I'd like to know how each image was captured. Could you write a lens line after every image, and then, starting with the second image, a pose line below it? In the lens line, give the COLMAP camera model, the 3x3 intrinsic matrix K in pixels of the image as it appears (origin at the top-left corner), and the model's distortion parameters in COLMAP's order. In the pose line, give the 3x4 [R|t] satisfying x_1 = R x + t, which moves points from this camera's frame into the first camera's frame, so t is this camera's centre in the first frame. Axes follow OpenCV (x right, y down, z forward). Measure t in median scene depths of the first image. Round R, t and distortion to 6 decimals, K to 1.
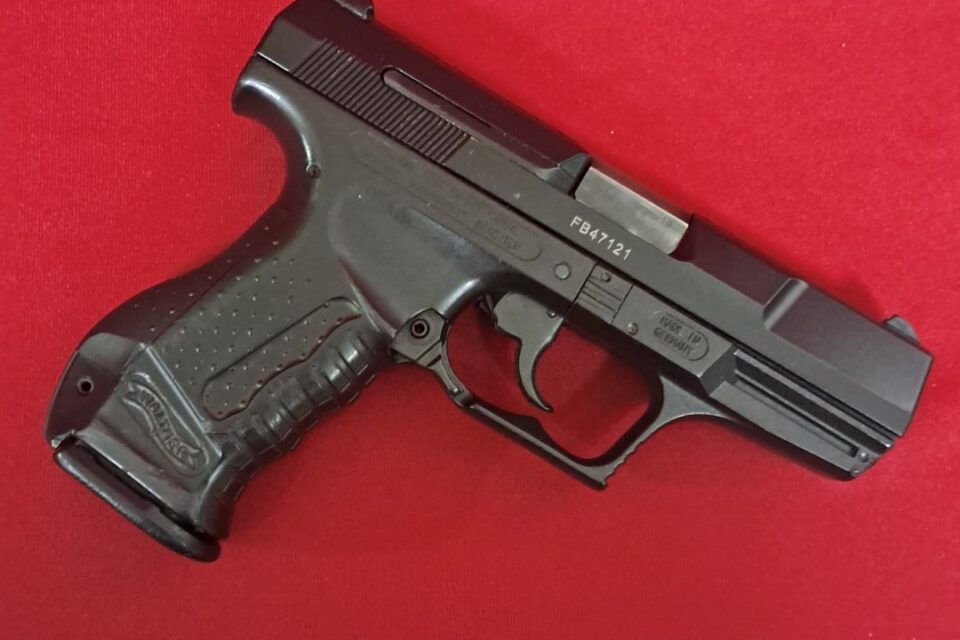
lens RADIAL K [[680.7, 0, 502.6], [0, 680.7, 300.7], [0, 0, 1]] dist [0.001278, 0.000811]
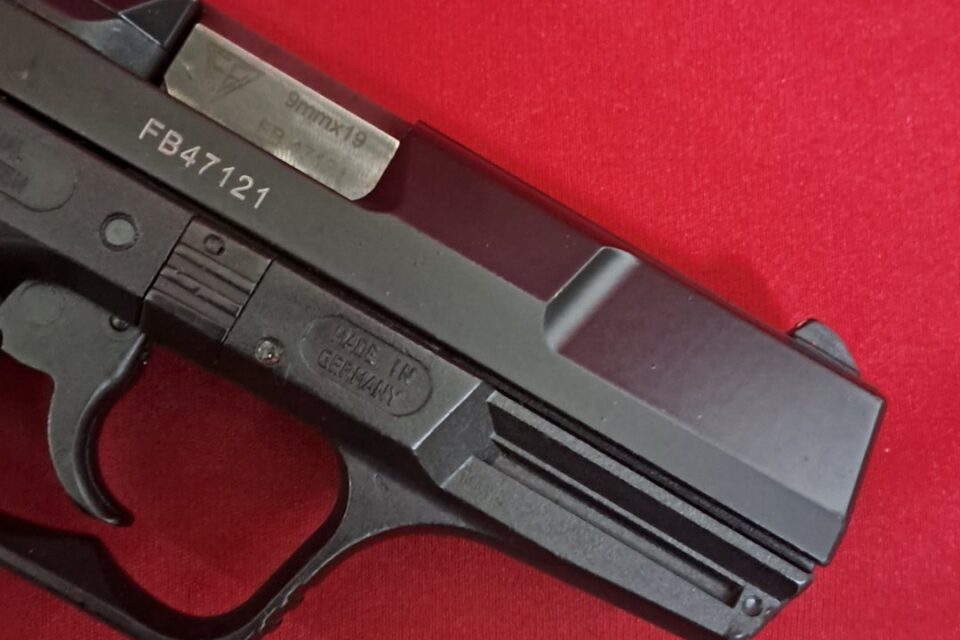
lens RADIAL K [[718.4, 0, 480.0], [0, 718.4, 320.0], [0, 0, 1]] dist [0.001696, -0.000601]
pose [[0.998778, -0.011424, 0.048089, 0.311816], [0.012203, 0.999799, -0.015926, 0.028240], [-0.047897, 0.016493, 0.998716, 0.487323]]
